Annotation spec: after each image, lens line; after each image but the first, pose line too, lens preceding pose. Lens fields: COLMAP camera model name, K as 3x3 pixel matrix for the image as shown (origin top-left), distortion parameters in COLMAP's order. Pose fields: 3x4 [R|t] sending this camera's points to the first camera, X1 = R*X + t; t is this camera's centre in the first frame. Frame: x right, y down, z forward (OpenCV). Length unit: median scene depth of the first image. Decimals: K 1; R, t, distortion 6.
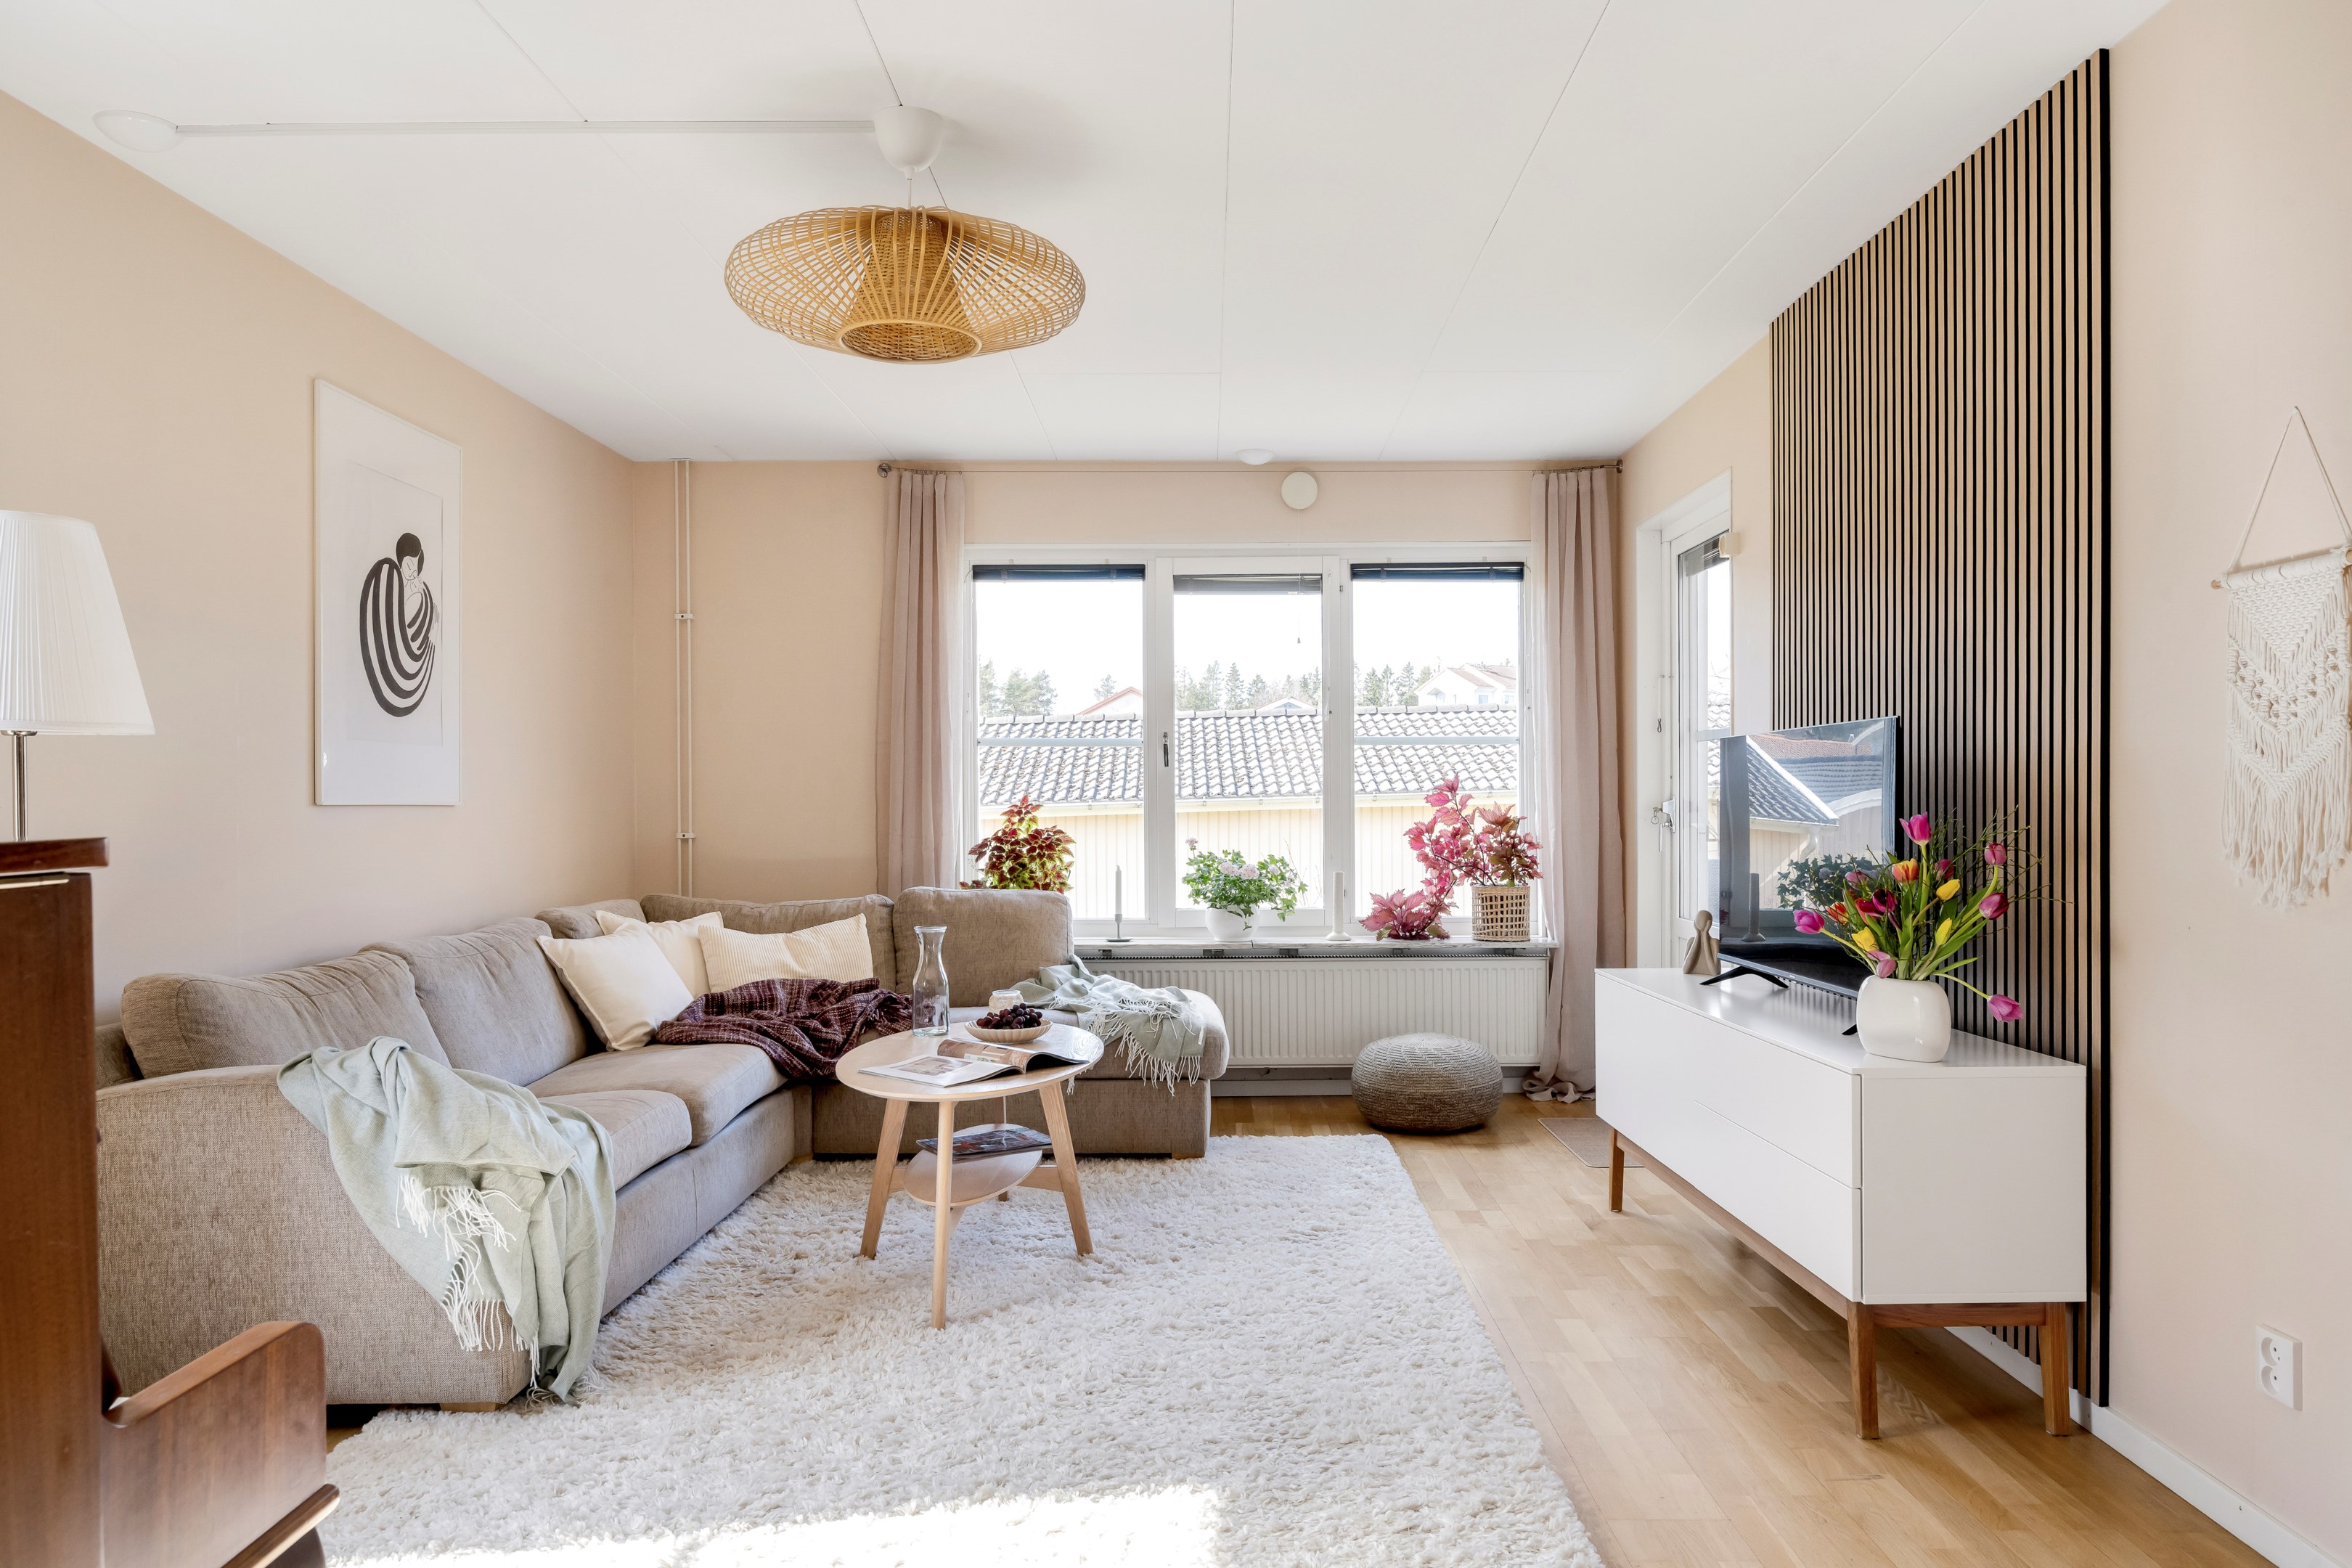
lens RADIAL K [[1567.0, 0, 1201.5], [0, 1567.0, 799.1], [0, 0, 1]] dist [0.007112, 0.007120]
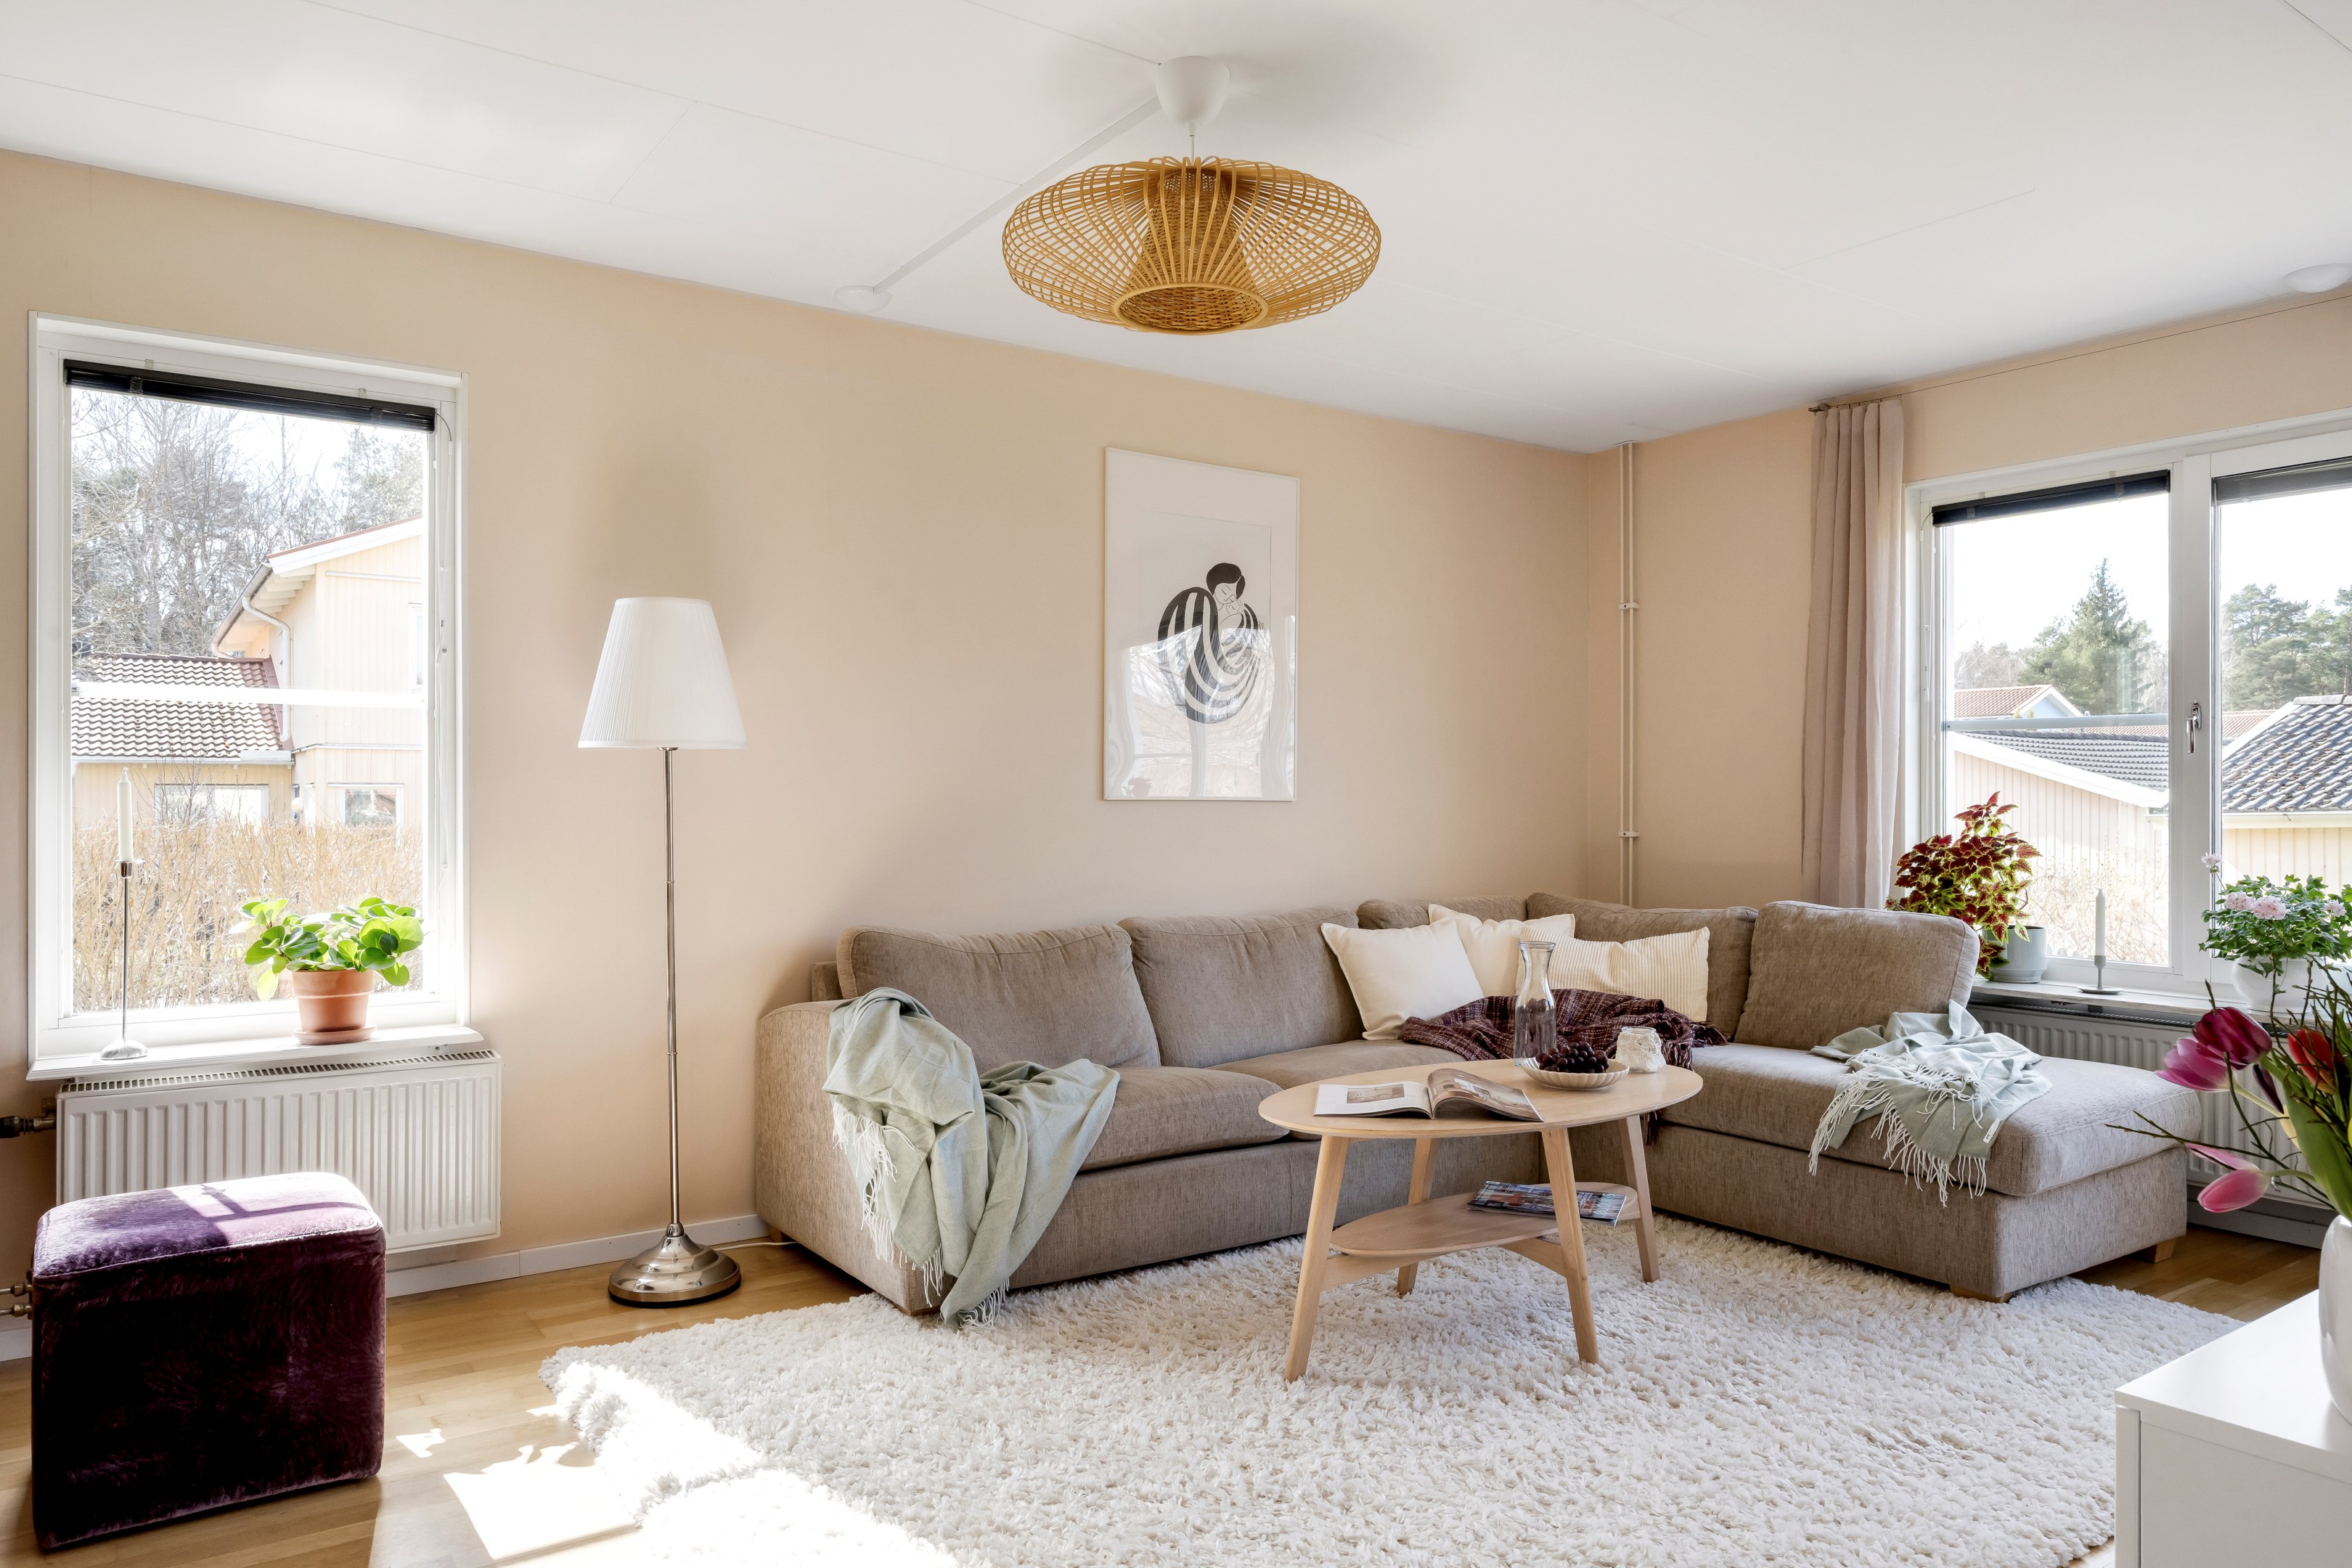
lens RADIAL K [[1567.0, 0, 1191.9], [0, 1567.0, 774.9], [0, 0, 1]] dist [0.007112, 0.007120]
pose [[0.581266, -0.007112, -0.813683, 0.359156], [-0.002876, 0.999938, -0.010795, -0.002030], [0.813709, 0.008615, 0.581209, 0.277194]]
